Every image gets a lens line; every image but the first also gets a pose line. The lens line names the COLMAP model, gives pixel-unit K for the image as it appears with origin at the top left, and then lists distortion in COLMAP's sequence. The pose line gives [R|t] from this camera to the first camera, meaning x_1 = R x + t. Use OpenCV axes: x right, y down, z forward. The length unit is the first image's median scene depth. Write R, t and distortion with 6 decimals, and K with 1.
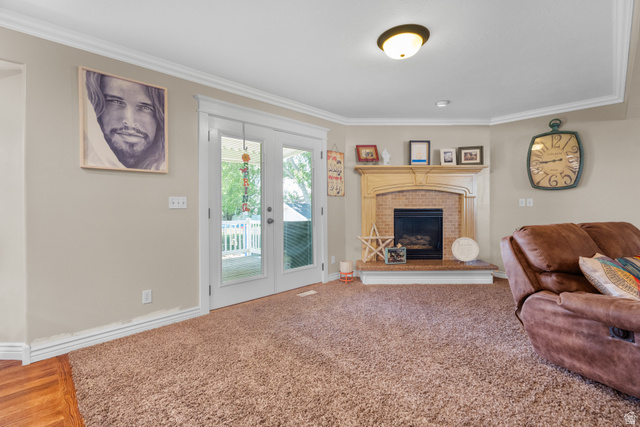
lens RADIAL K [[293.9, 0, 317.7], [0, 293.9, 209.0], [0, 0, 1]] dist [0.003063, -0.000981]
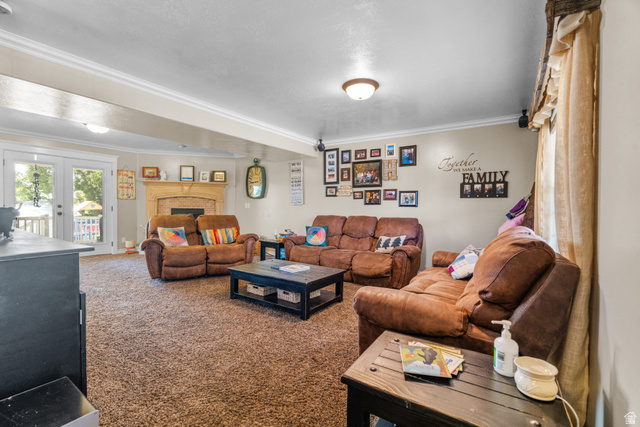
lens RADIAL K [[293.9, 0, 301.2], [0, 293.9, 215.1], [0, 0, 1]] dist [0.003063, -0.000981]
pose [[0.983152, 0.014680, 0.182201, 0.682317], [-0.017468, 0.999753, 0.013709, 0.002200], [-0.181955, -0.016660, 0.983166, -0.692322]]
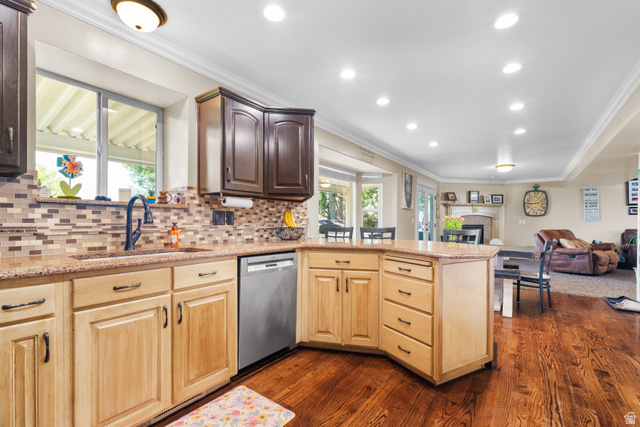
lens RADIAL K [[293.9, 0, 315.8], [0, 293.9, 229.3], [0, 0, 1]] dist [0.003063, -0.000981]
pose [[0.986750, 0.006810, 0.162106, -1.075424], [-0.008890, 0.999887, 0.012111, 0.017587], [-0.162005, -0.013391, 0.986699, -0.834508]]
